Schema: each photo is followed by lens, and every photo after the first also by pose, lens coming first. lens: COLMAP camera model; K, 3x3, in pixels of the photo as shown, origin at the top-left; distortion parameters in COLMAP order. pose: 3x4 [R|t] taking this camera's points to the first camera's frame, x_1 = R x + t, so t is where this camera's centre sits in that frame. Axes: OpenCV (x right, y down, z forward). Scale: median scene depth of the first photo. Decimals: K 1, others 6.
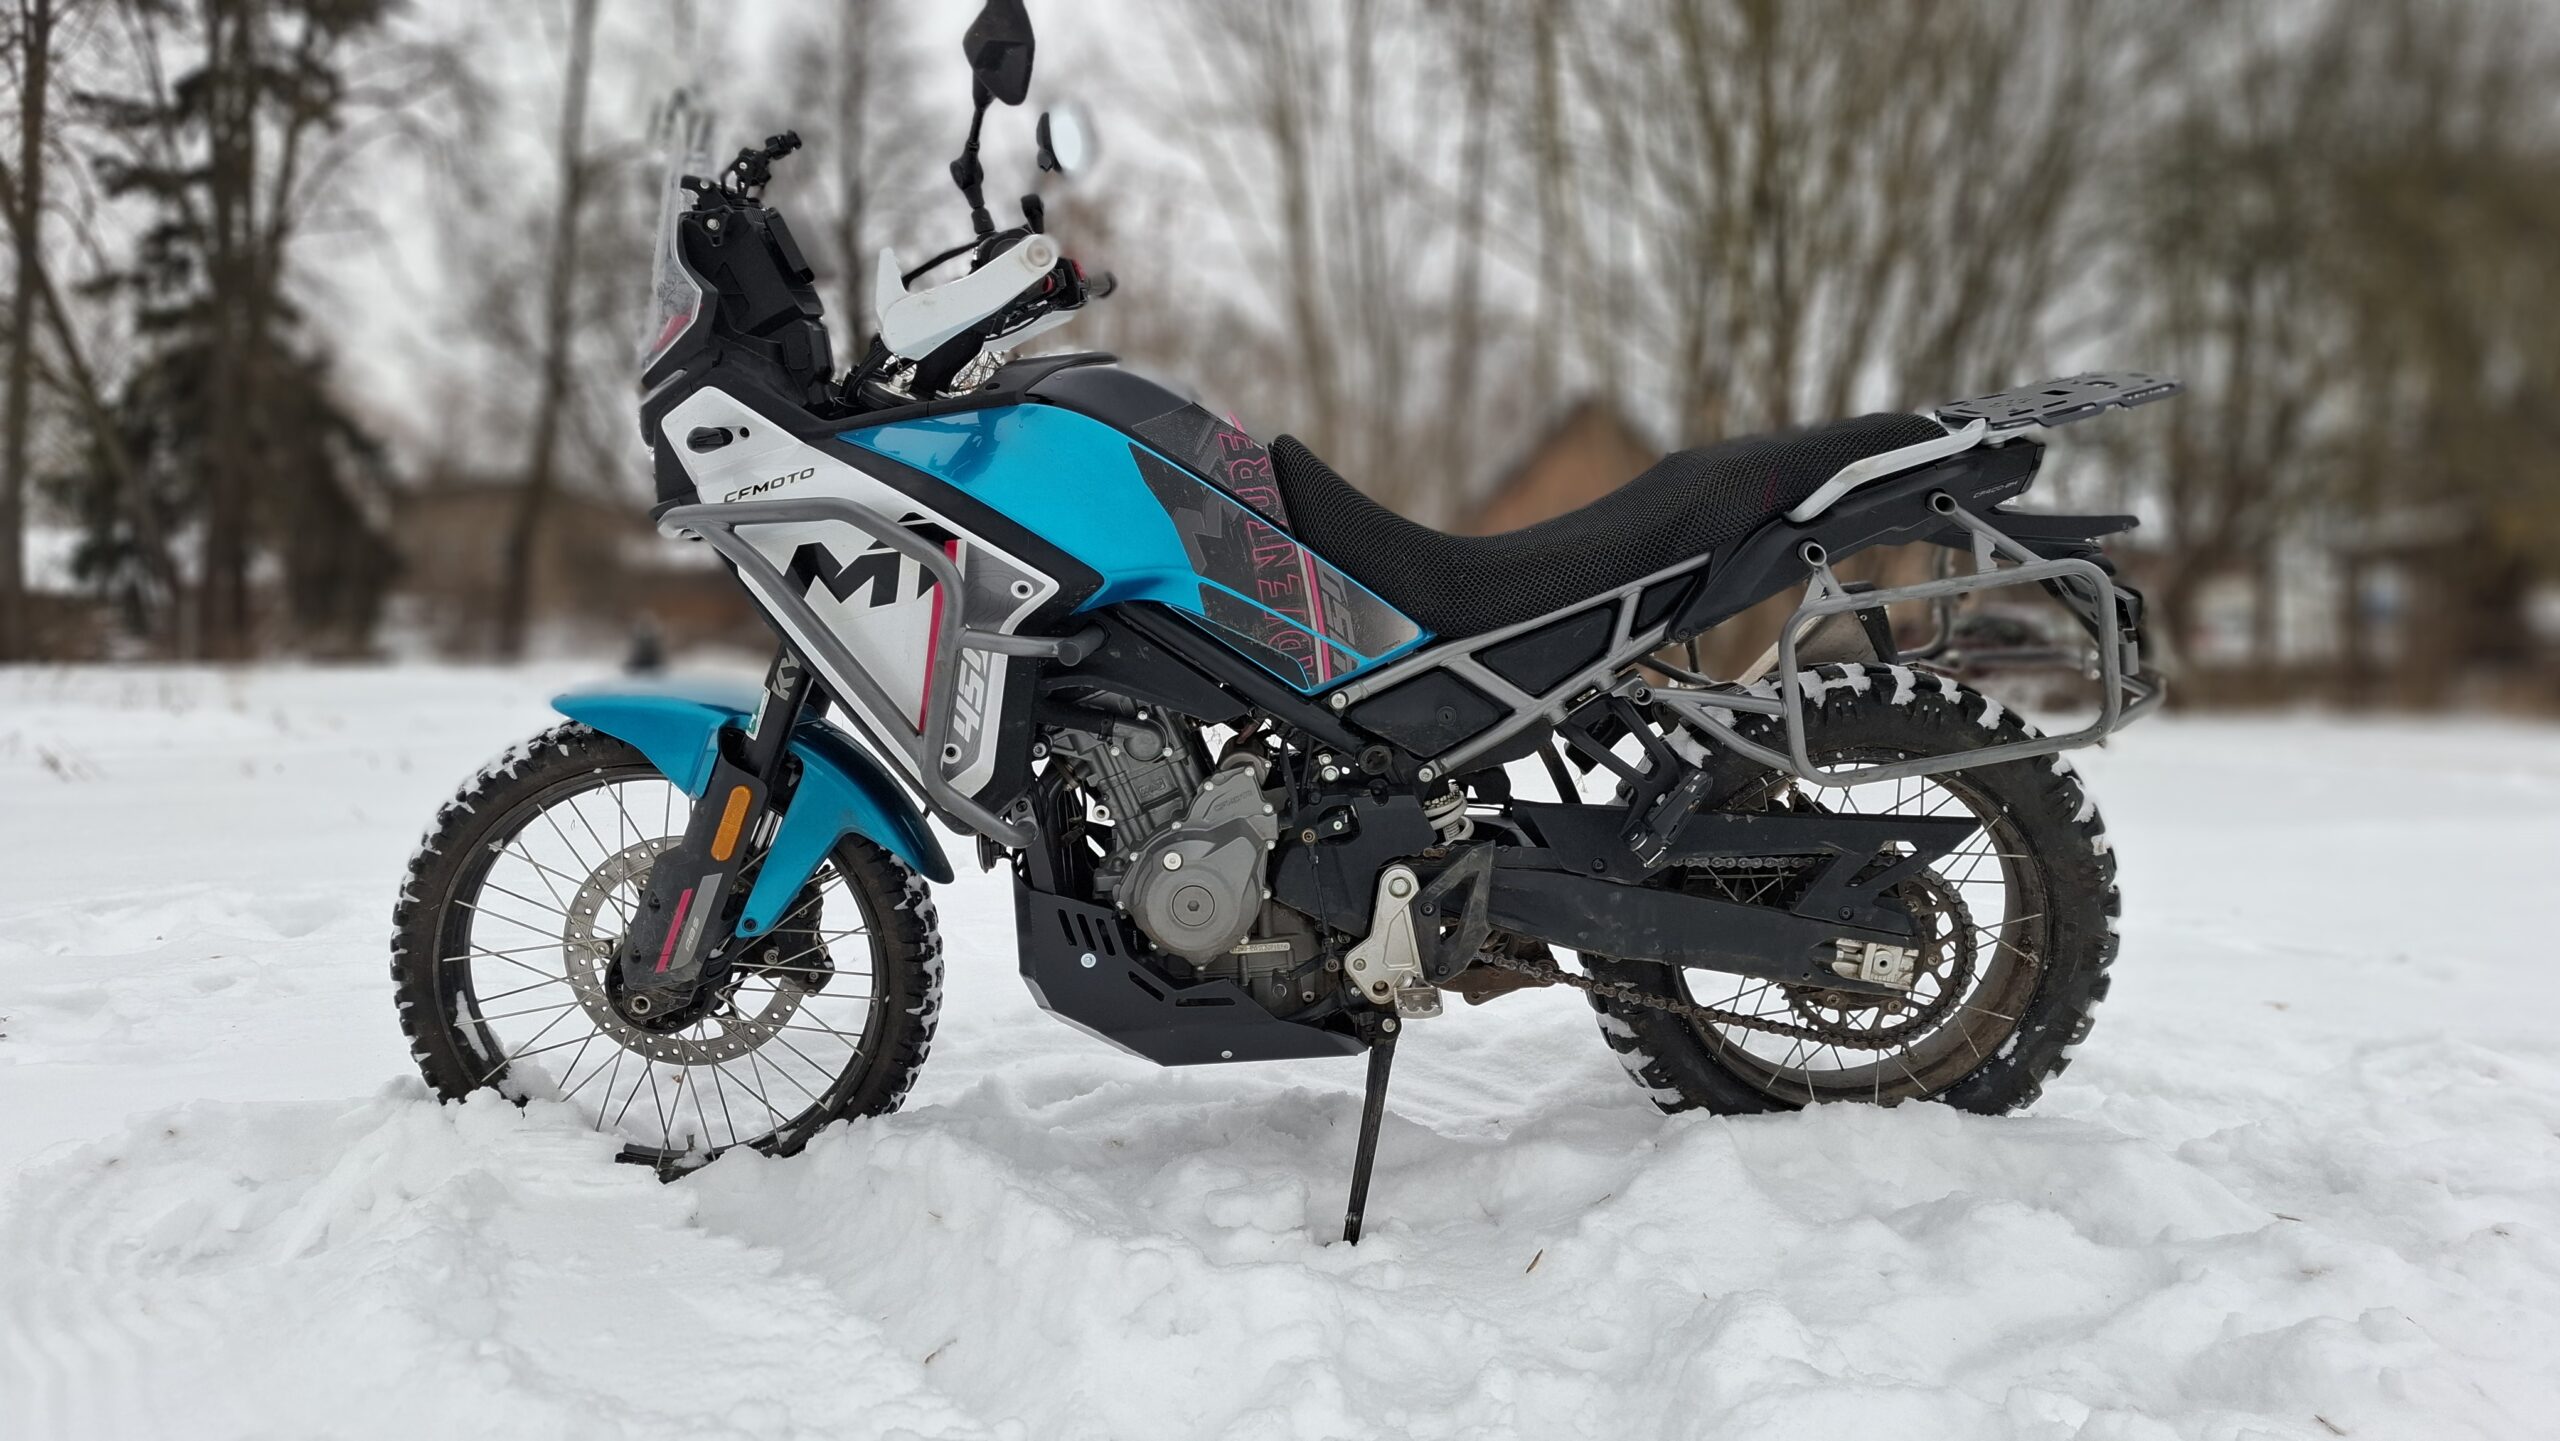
lens RADIAL K [[1778.7, 0, 1309.3], [0, 1778.7, 672.5], [0, 0, 1]] dist [0.066772, -0.086160]
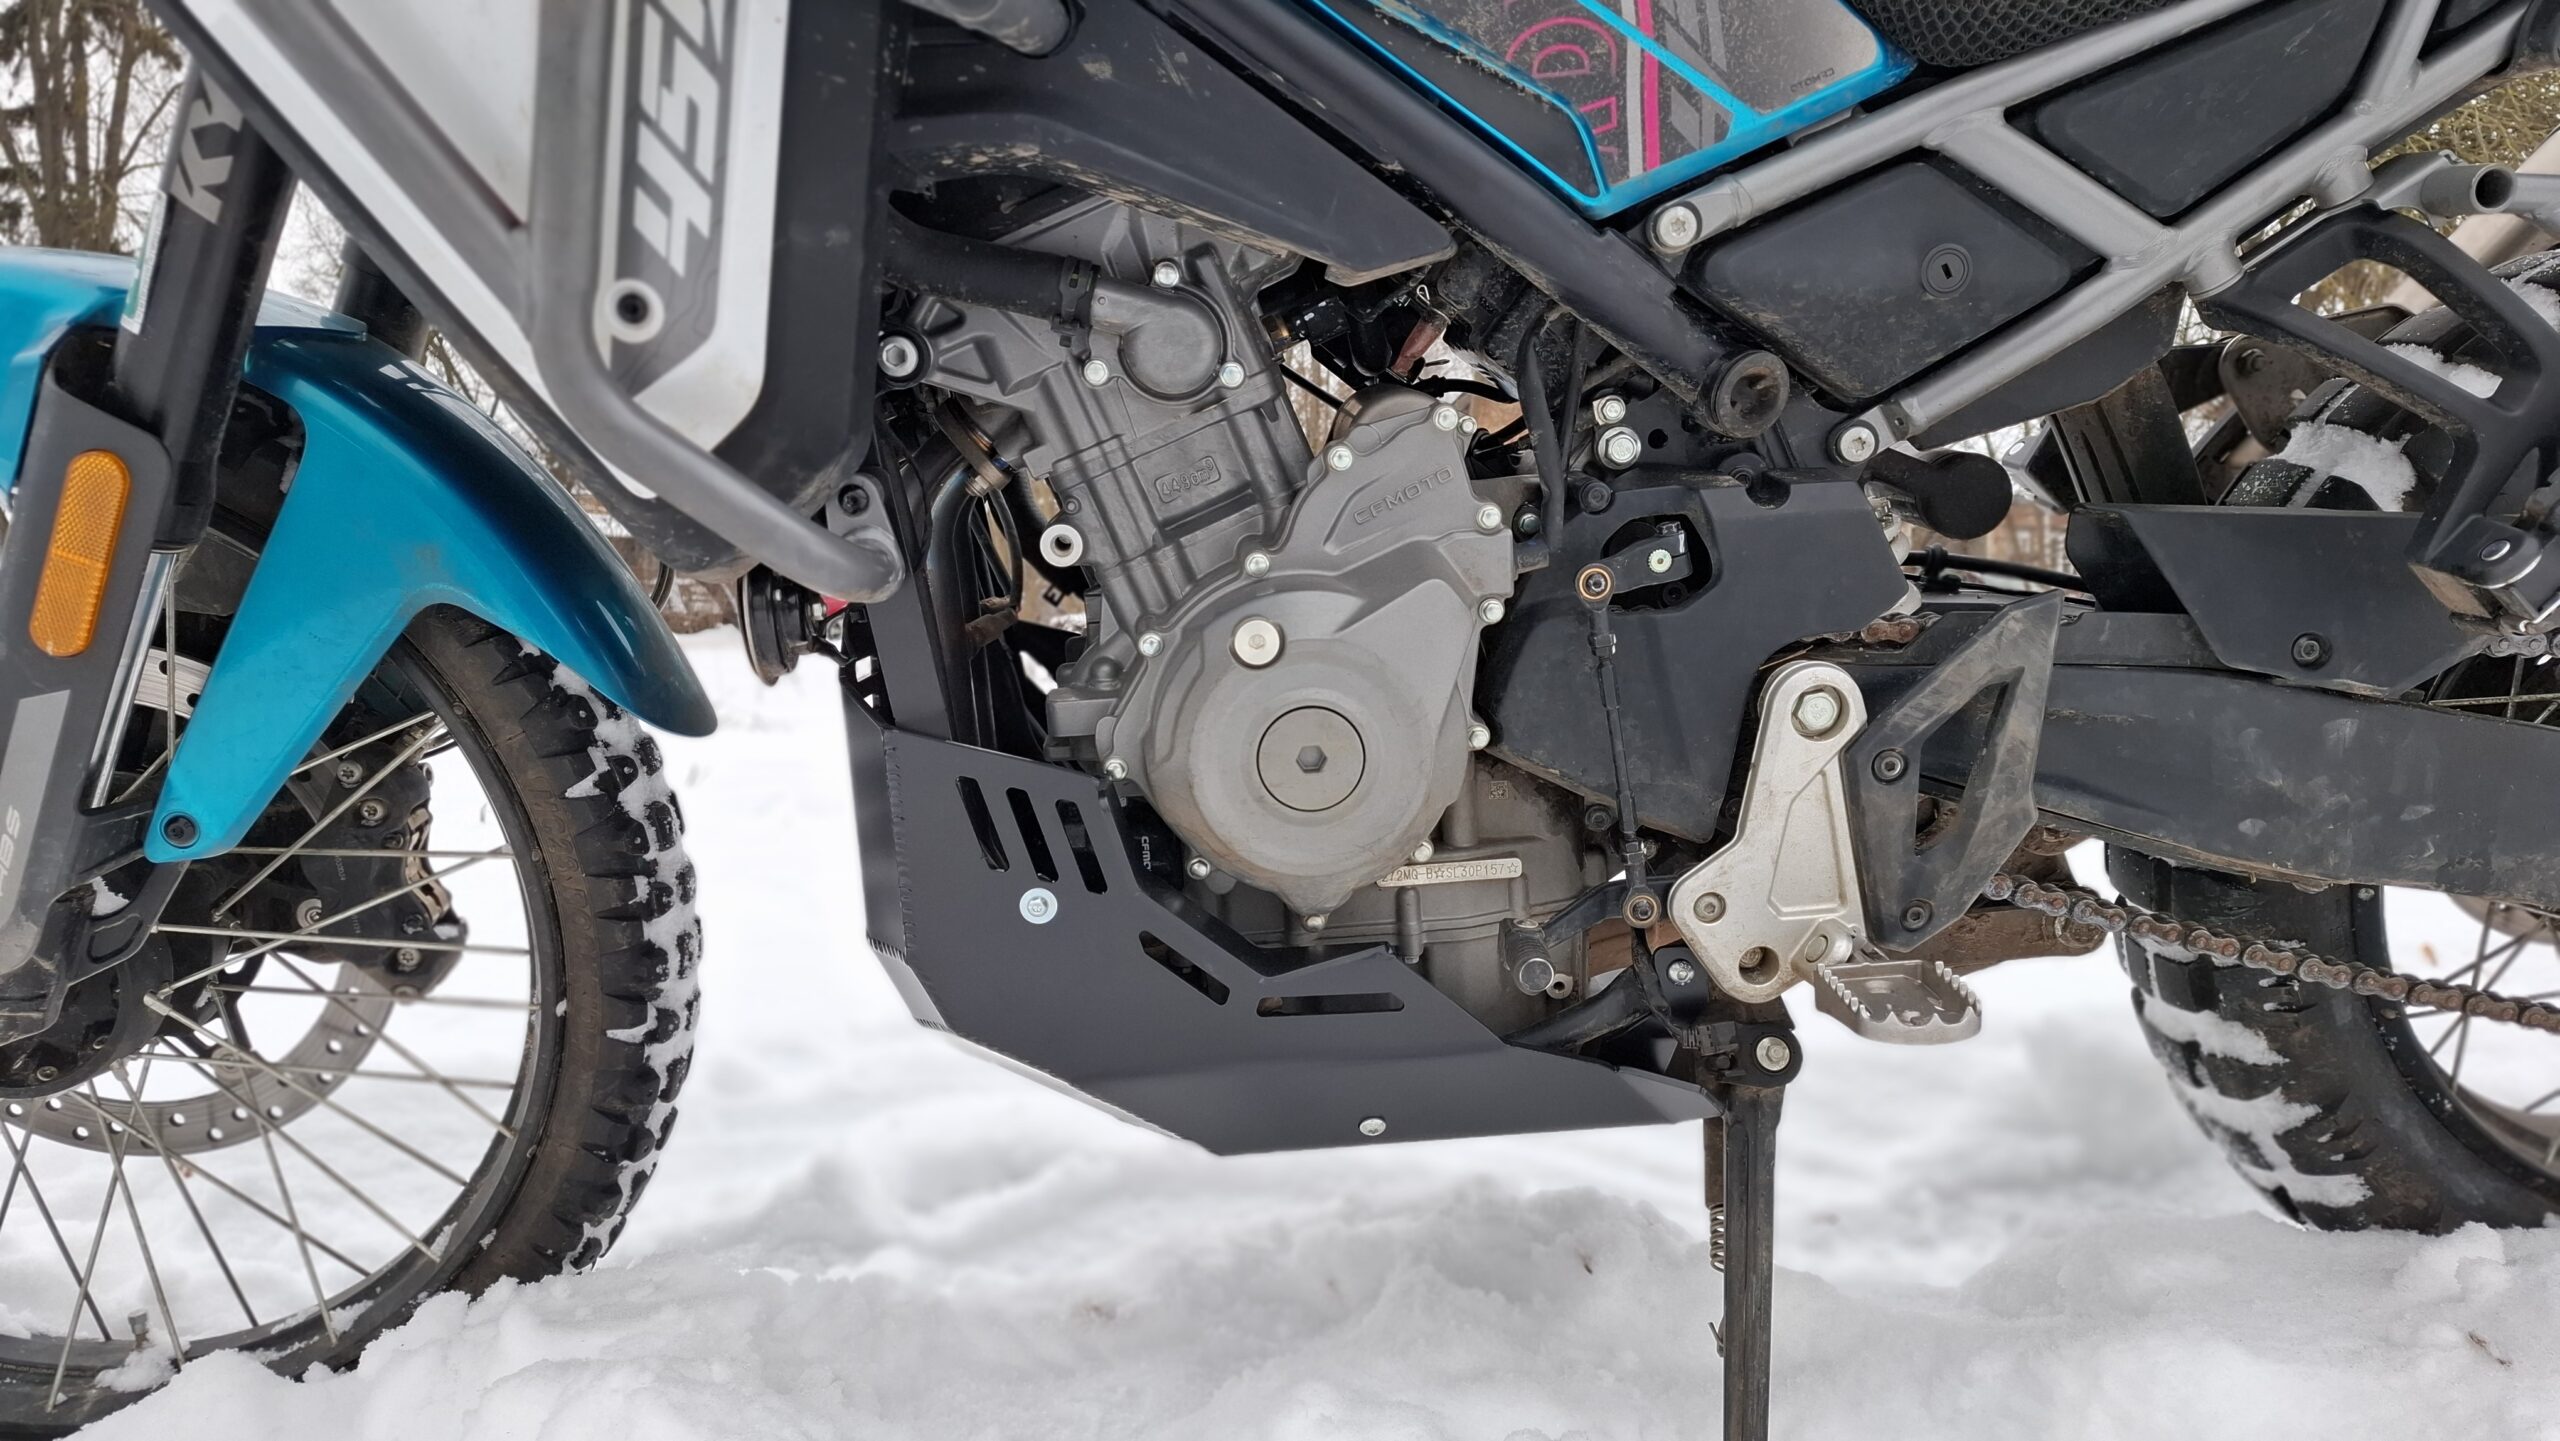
lens RADIAL K [[1778.7, 0, 1285.2], [0, 1778.7, 723.7], [0, 0, 1]] dist [0.066772, -0.086160]
pose [[0.999274, -0.012325, 0.036042, -0.081990], [0.010828, 0.999083, 0.041435, 0.104268], [-0.036520, -0.041015, 0.998491, 0.598834]]
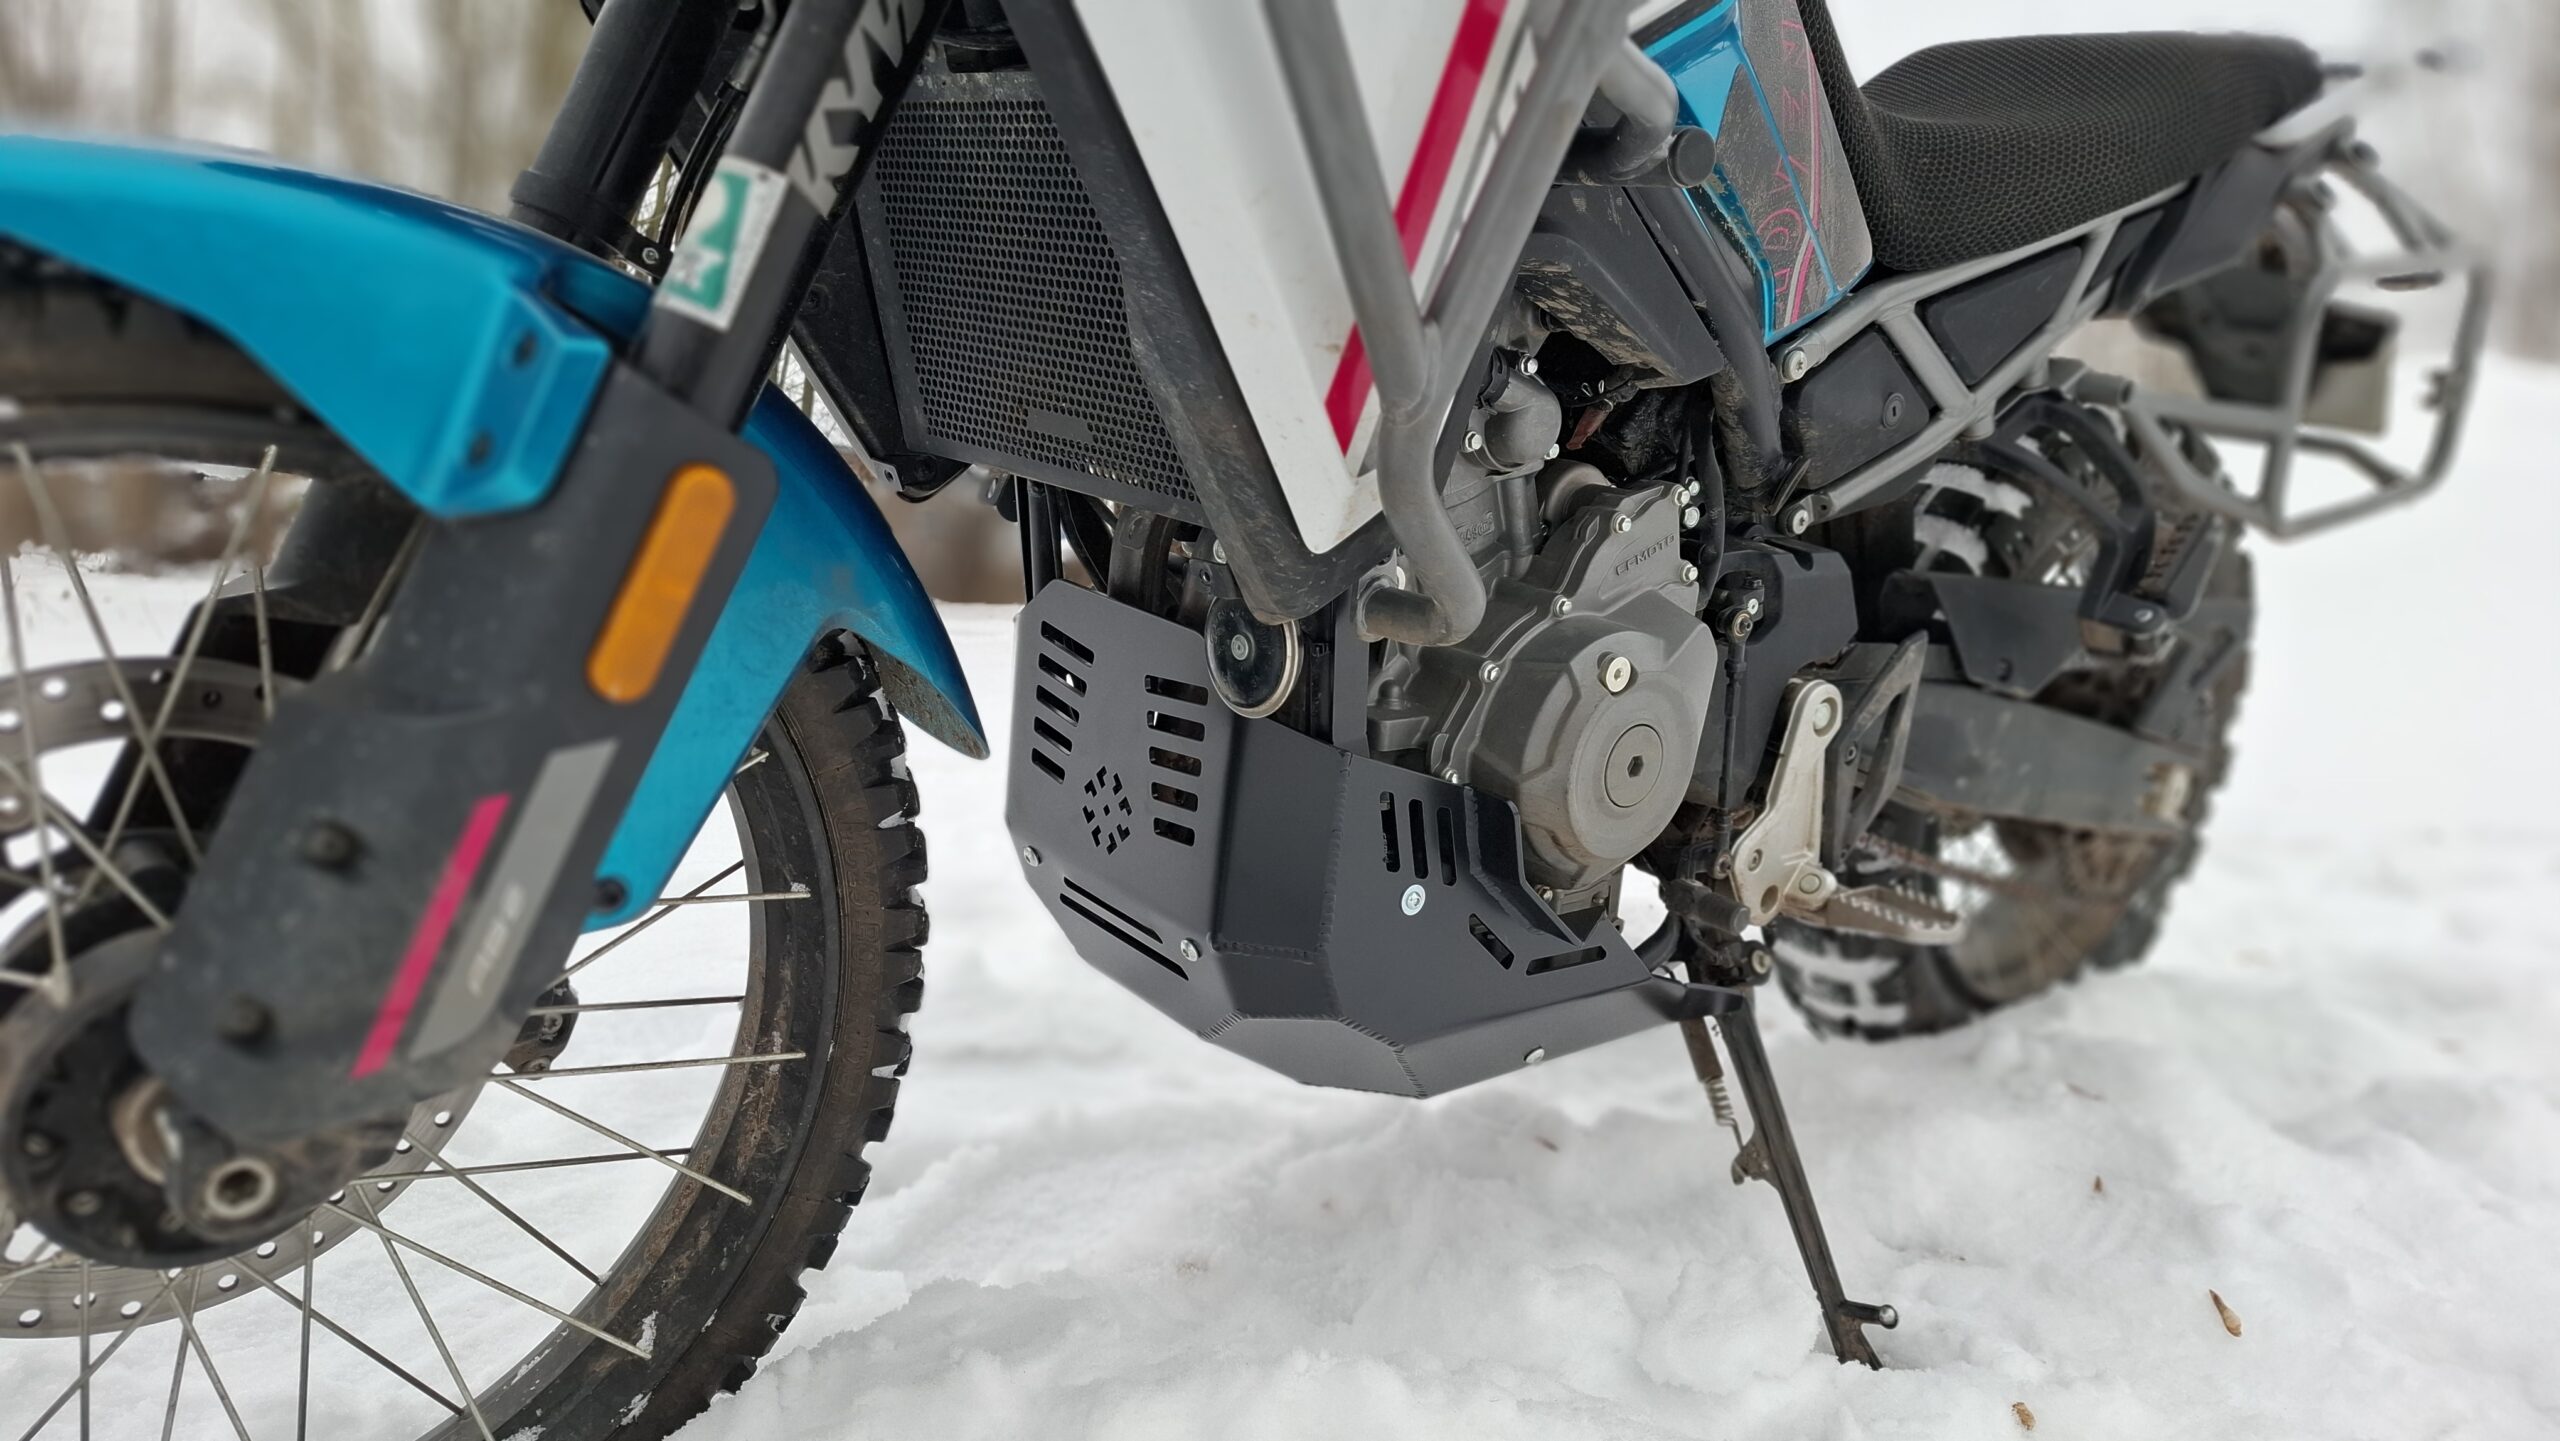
lens RADIAL K [[1778.7, 0, 1278.1], [0, 1778.7, 728.9], [0, 0, 1]] dist [0.066772, -0.086160]
pose [[0.775057, -0.040154, 0.630614, -0.431755], [-0.012828, 0.996773, 0.079235, 0.081452], [-0.631761, -0.069501, 0.772041, 0.666349]]
